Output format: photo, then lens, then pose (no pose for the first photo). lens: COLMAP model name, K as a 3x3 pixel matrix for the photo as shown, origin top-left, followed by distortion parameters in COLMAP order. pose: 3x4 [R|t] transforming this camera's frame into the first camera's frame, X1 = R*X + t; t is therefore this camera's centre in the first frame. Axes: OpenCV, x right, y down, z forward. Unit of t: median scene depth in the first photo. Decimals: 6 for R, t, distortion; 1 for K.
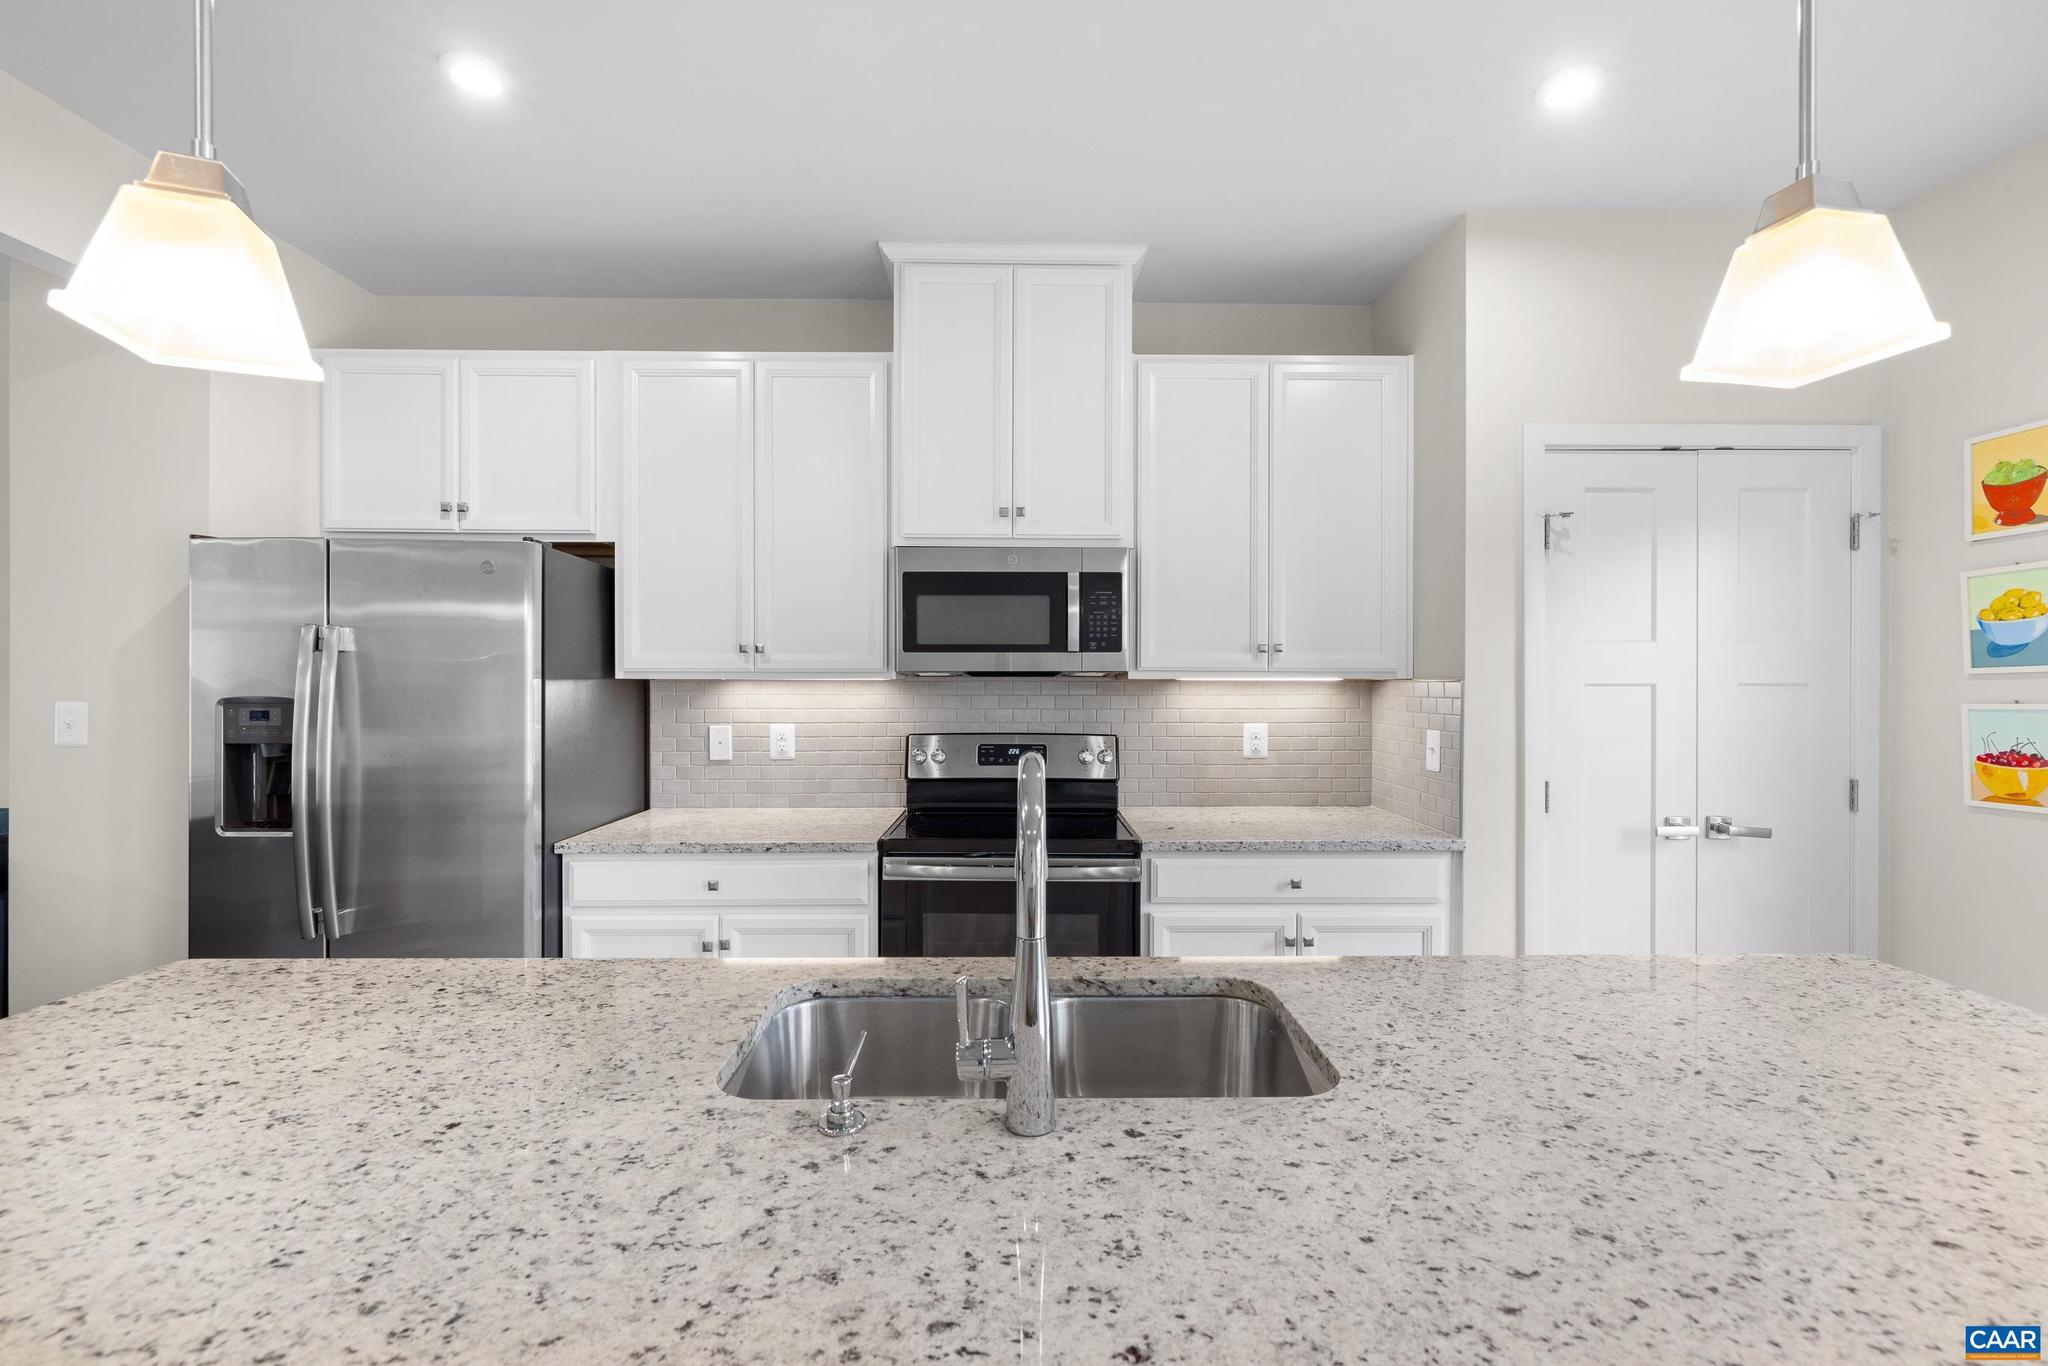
lens RADIAL K [[864.2, 0, 1024.2], [0, 864.2, 685.1], [0, 0, 1]] dist [0.002558, -0.001731]
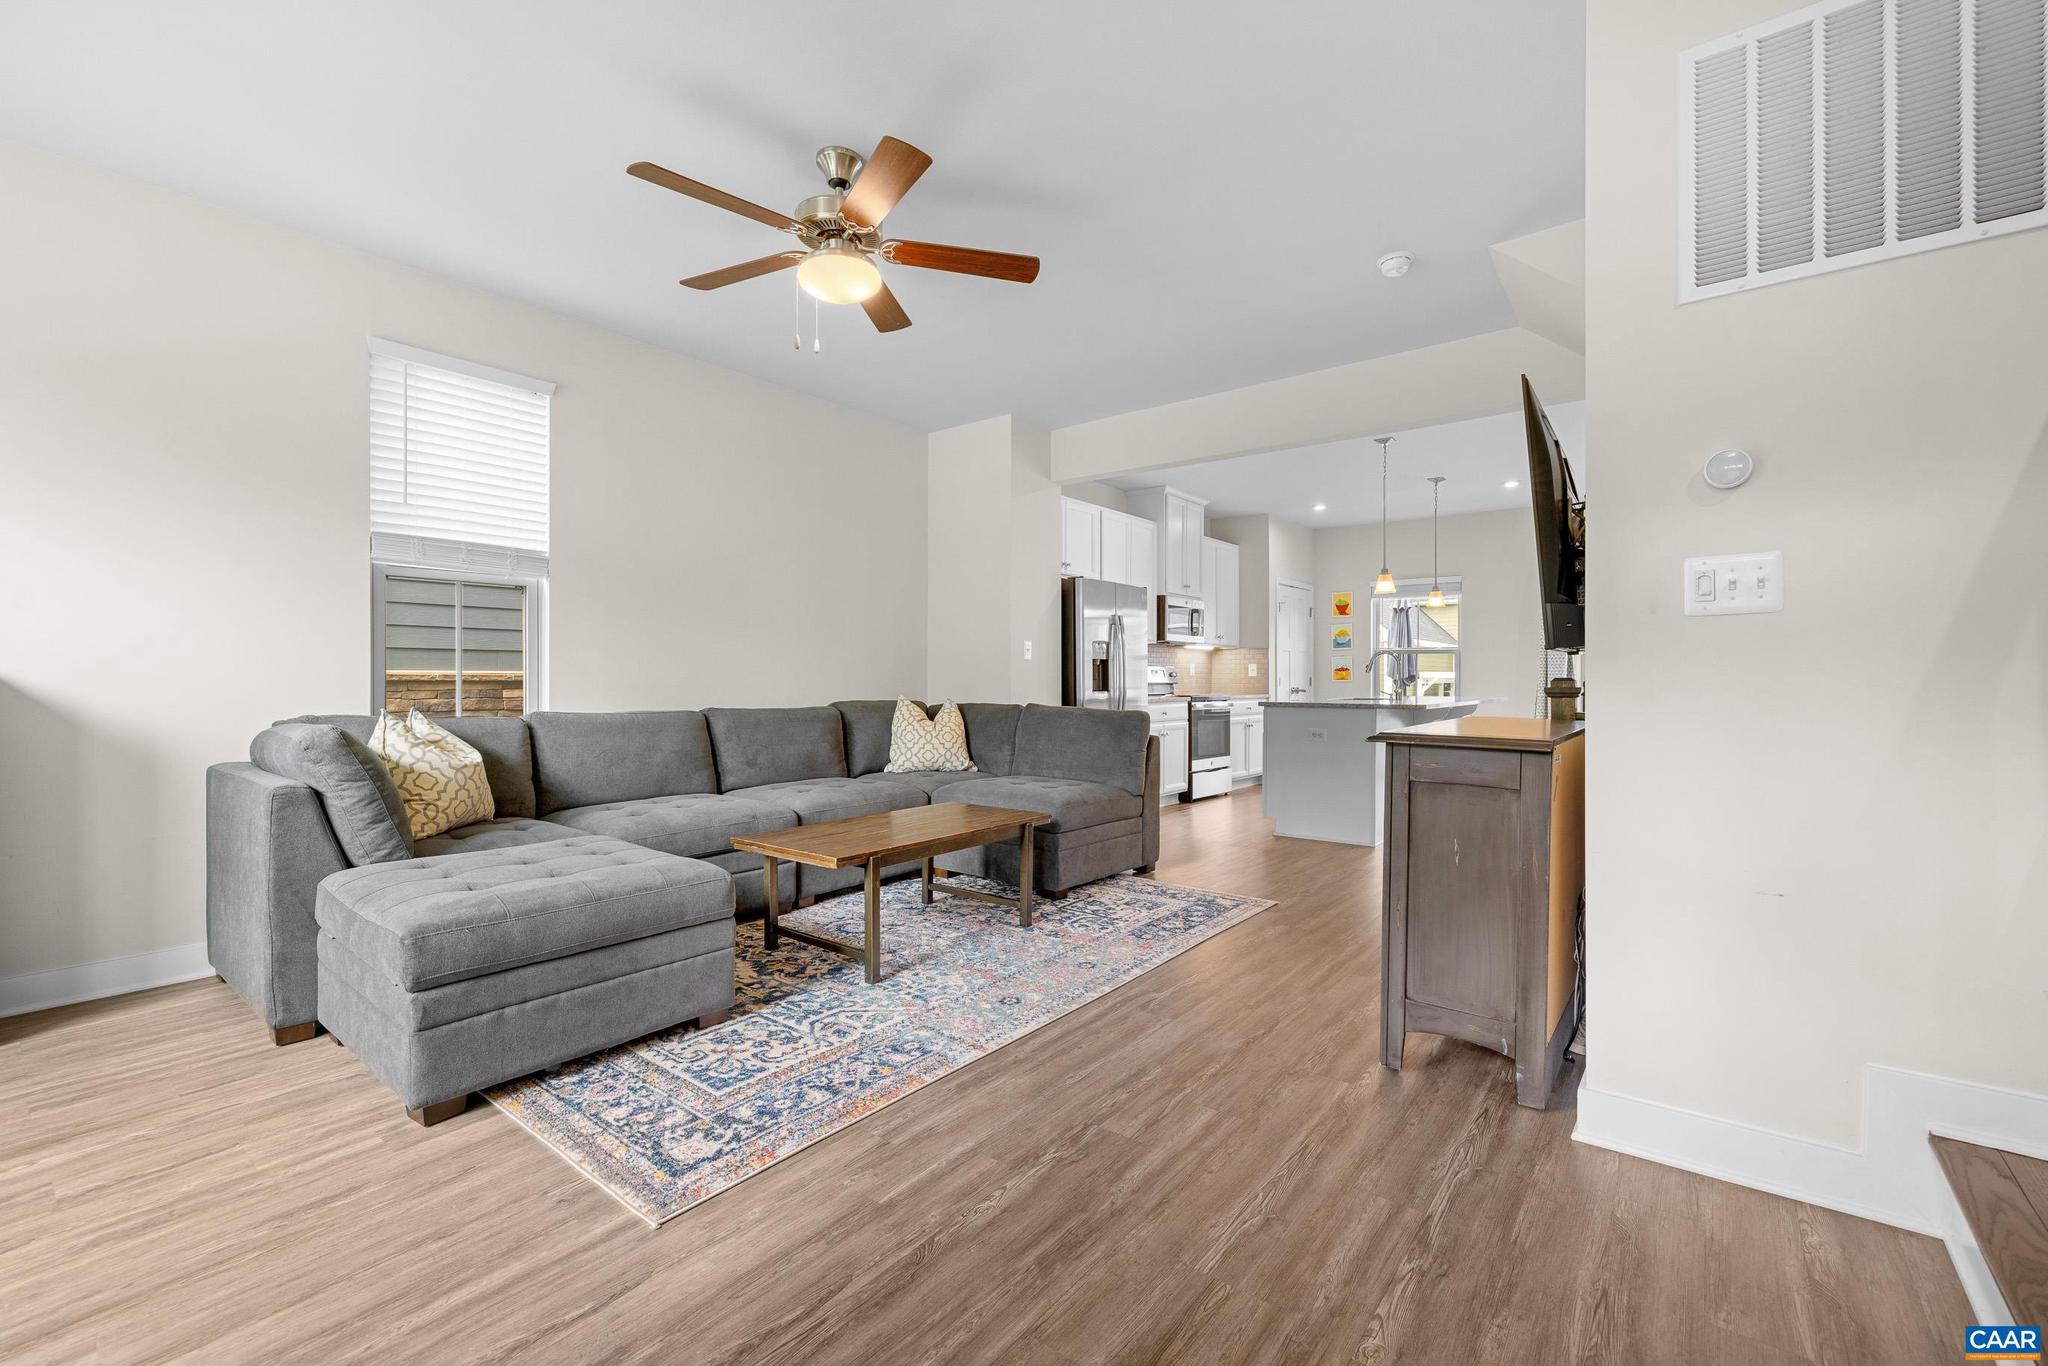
lens RADIAL K [[864.2, 0, 1027.7], [0, 864.2, 685.6], [0, 0, 1]] dist [0.002558, -0.001731]
pose [[0.629741, -0.006300, 0.776780, -2.733388], [0.002681, 0.999979, 0.005937, 0.117061], [-0.776801, -0.001656, 0.629744, -0.422275]]
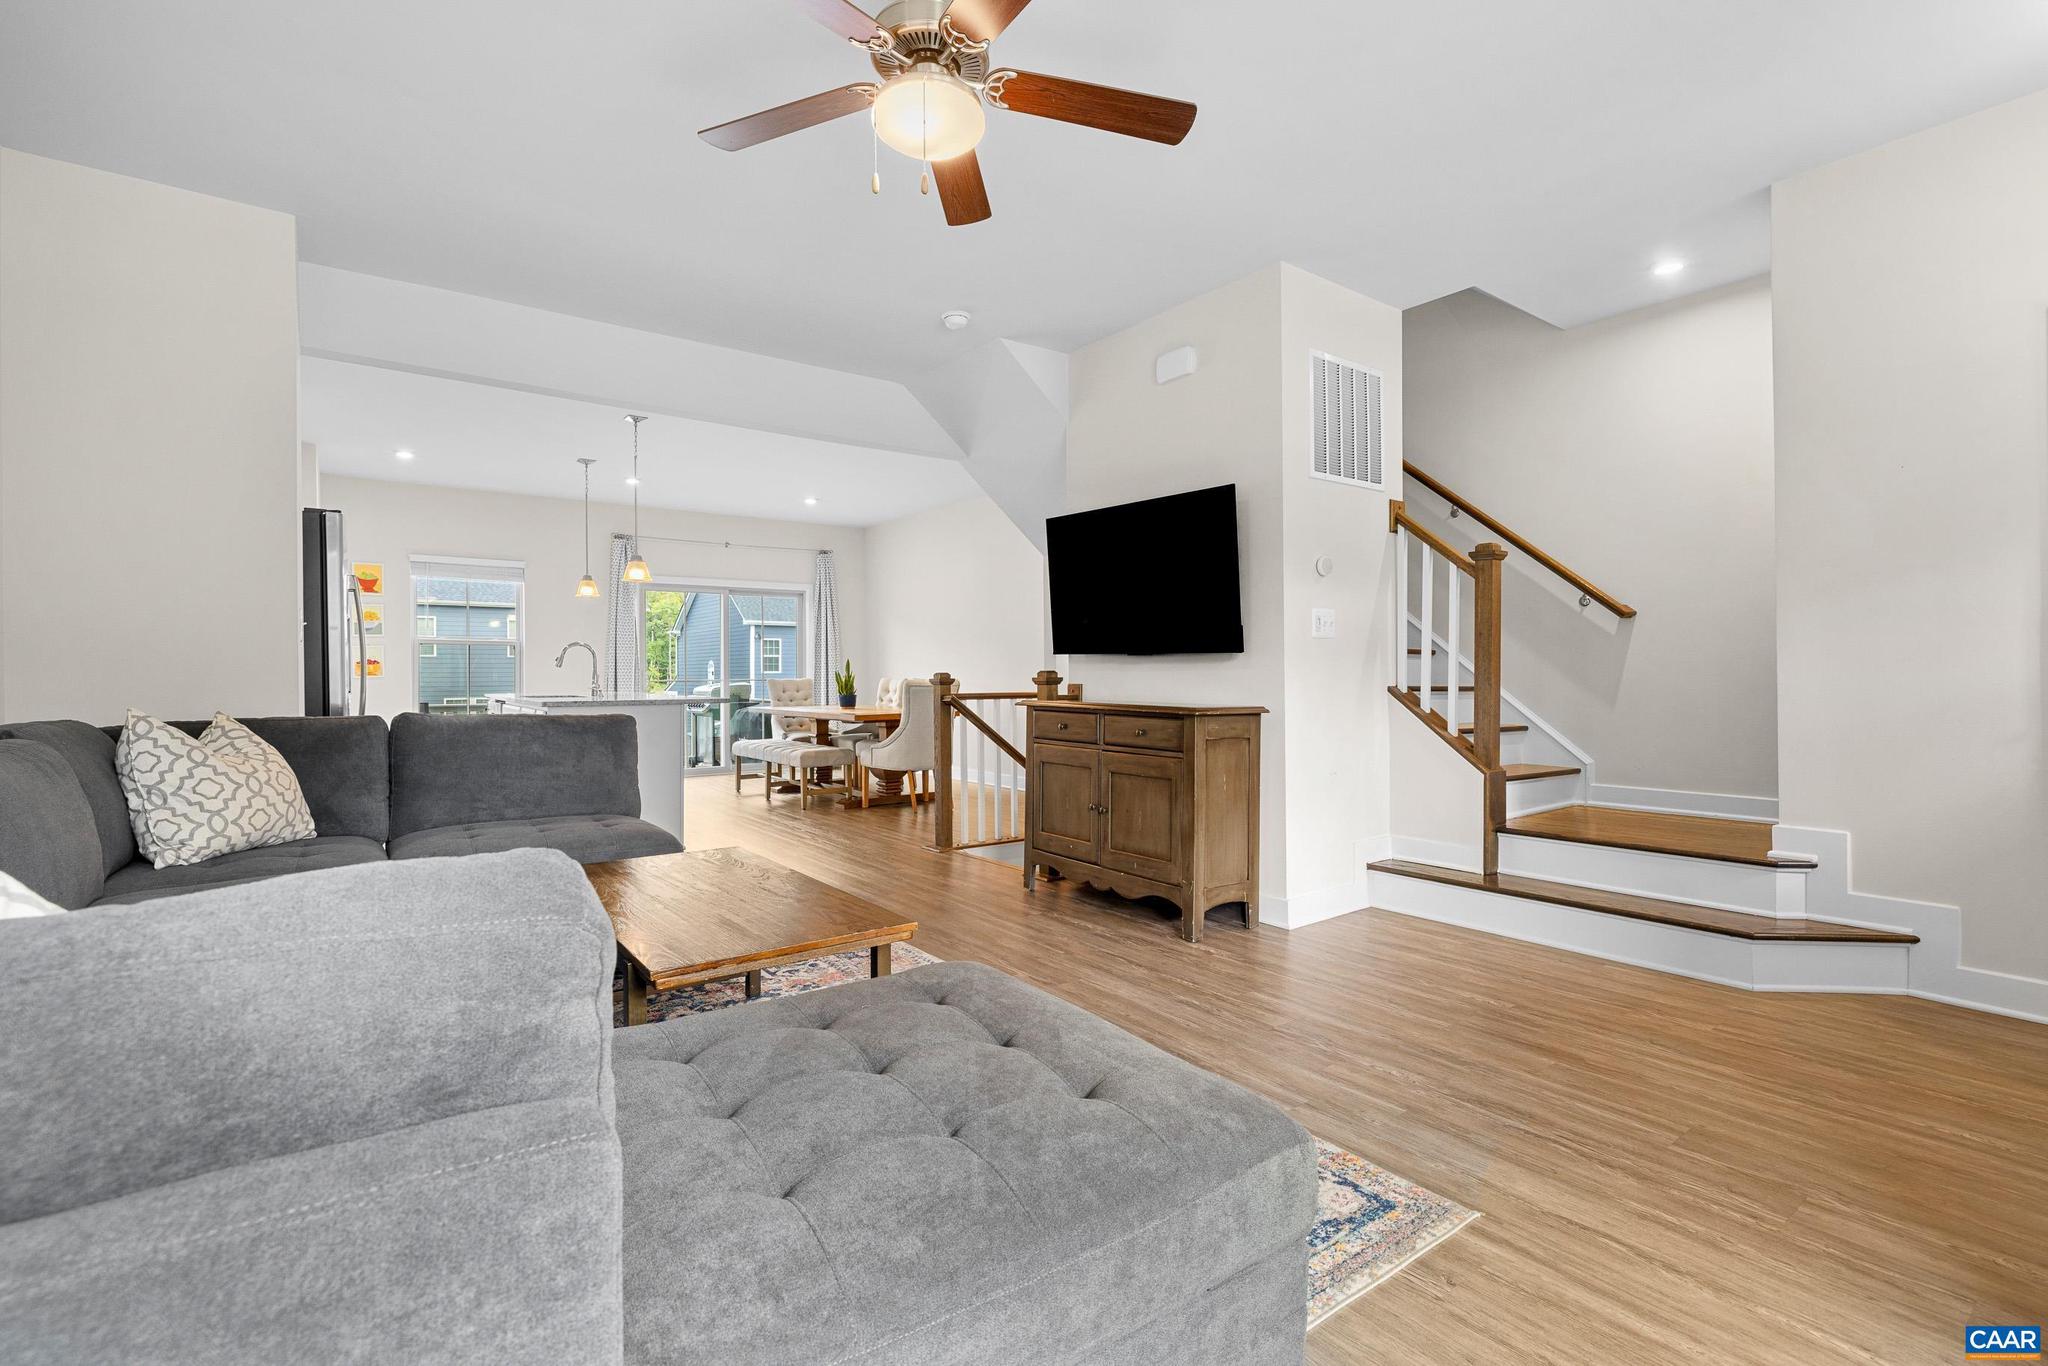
lens RADIAL K [[925.9, 0, 1018.7], [0, 925.9, 673.1], [0, 0, 1]] dist [-0.003735, -0.000691]
pose [[-0.579520, 0.001416, 0.814957, -2.774110], [0.005841, 0.999980, 0.002416, 0.115297], [-0.814937, 0.006160, -0.579517, 0.880018]]
